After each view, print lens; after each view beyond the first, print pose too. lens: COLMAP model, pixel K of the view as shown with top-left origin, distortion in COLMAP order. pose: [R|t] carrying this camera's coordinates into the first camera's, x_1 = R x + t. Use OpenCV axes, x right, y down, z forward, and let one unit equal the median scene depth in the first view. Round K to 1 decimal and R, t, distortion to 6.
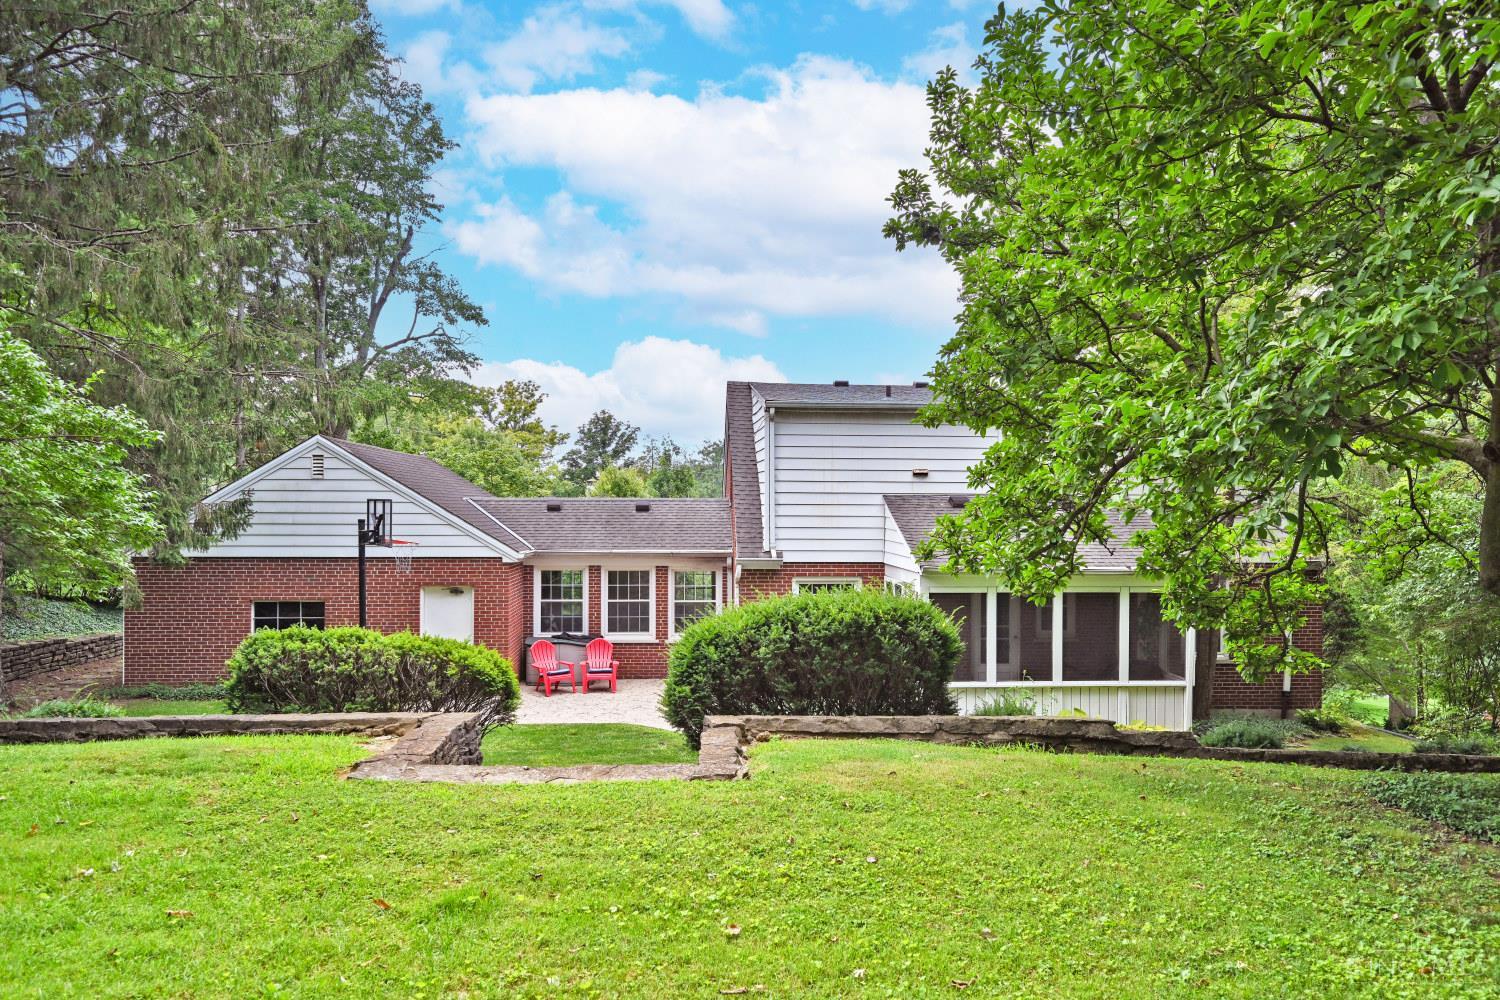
lens RADIAL K [[1057.6, 0, 750.0], [0, 1057.6, 500.0], [0, 0, 1]] dist [0.000465, 0.000968]
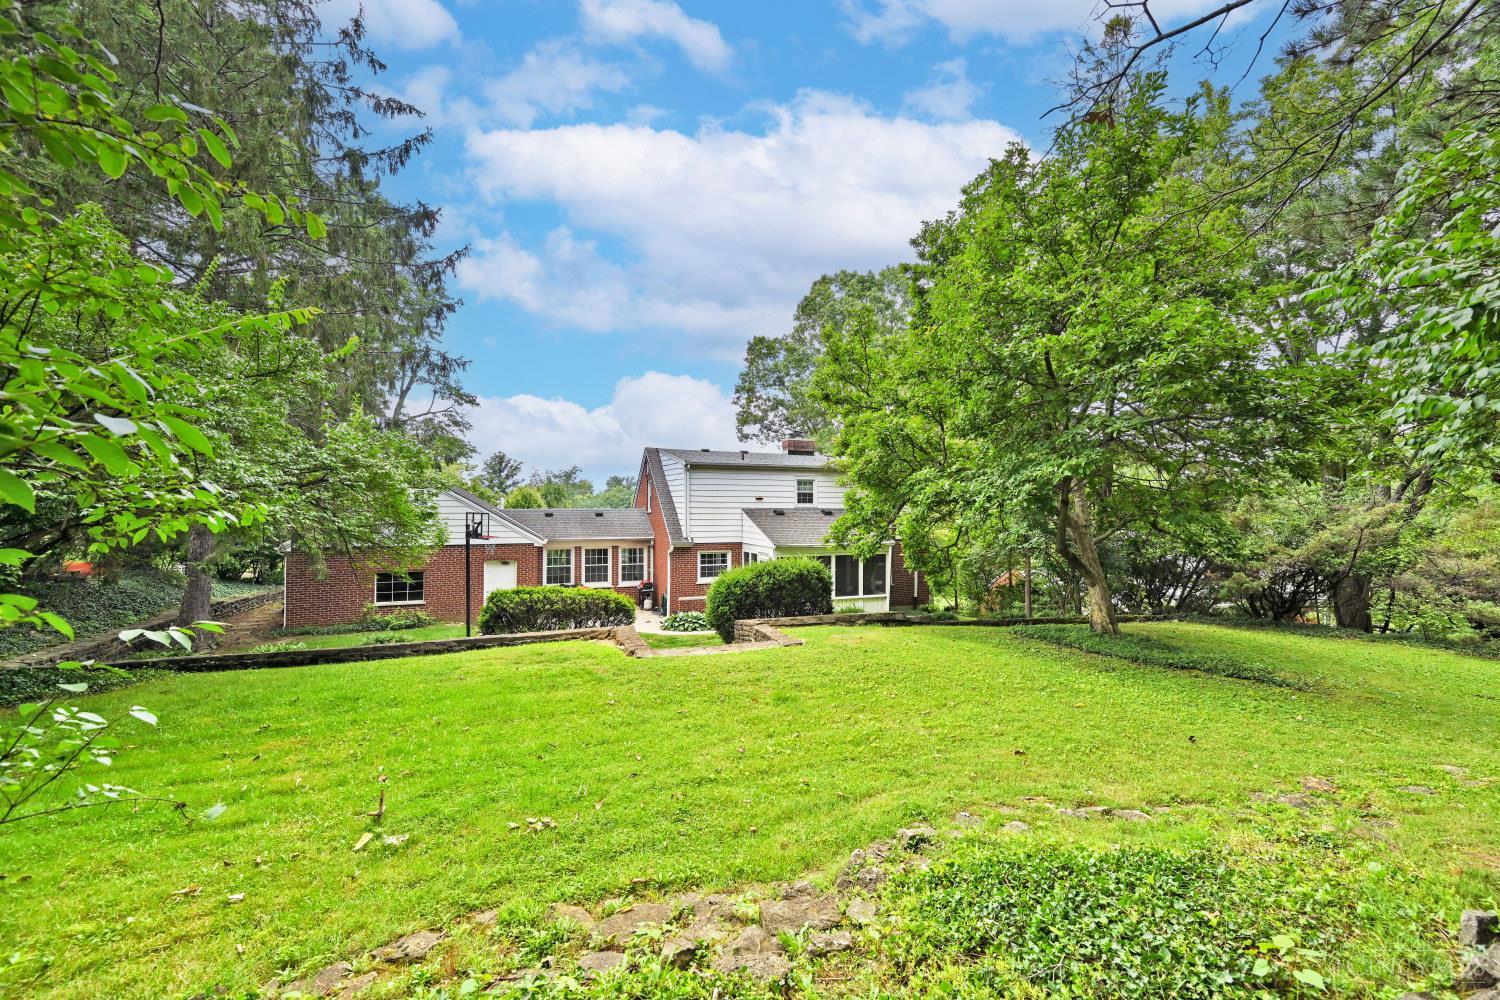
lens RADIAL K [[582.0, 0, 753.3], [0, 582.0, 503.8], [0, 0, 1]] dist [-0.001223, -0.000128]
pose [[0.954739, -0.000691, 0.297445, -0.179842], [0.000122, 0.999998, 0.001931, -0.015886], [-0.297446, -0.001807, 0.954737, -0.061595]]
